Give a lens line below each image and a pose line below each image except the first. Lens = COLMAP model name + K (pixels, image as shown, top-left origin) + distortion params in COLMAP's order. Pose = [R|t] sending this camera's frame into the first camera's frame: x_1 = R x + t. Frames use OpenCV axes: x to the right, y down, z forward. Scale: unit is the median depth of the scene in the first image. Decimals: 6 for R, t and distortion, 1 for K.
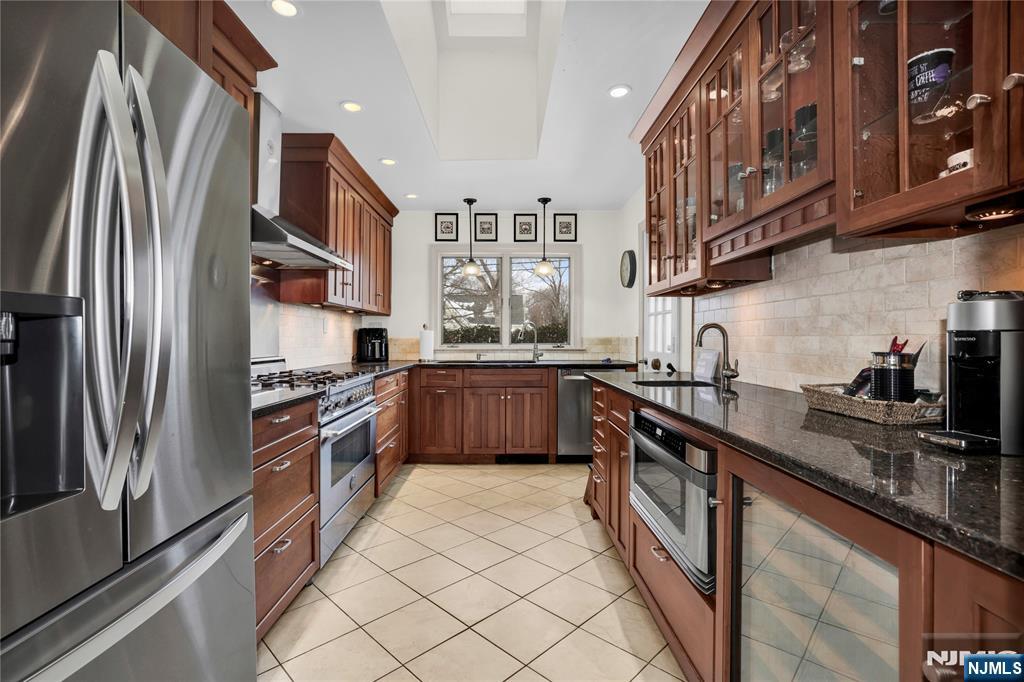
lens RADIAL K [[442.0, 0, 512.7], [0, 442.0, 339.1], [0, 0, 1]] dist [-0.031359, 0.000054]
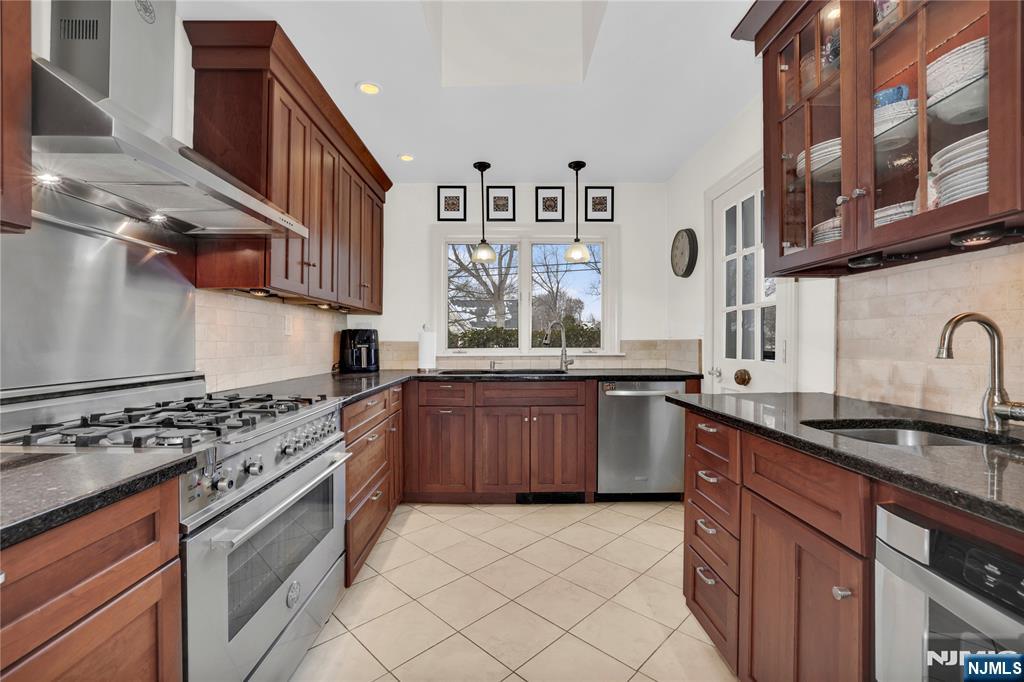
lens RADIAL K [[442.0, 0, 518.5], [0, 442.0, 344.8], [0, 0, 1]] dist [-0.031359, 0.000054]
pose [[0.999991, -0.002955, 0.003173, -0.036951], [0.002935, 0.999976, 0.006308, -0.001372], [-0.003192, -0.006299, 0.999975, 0.227852]]
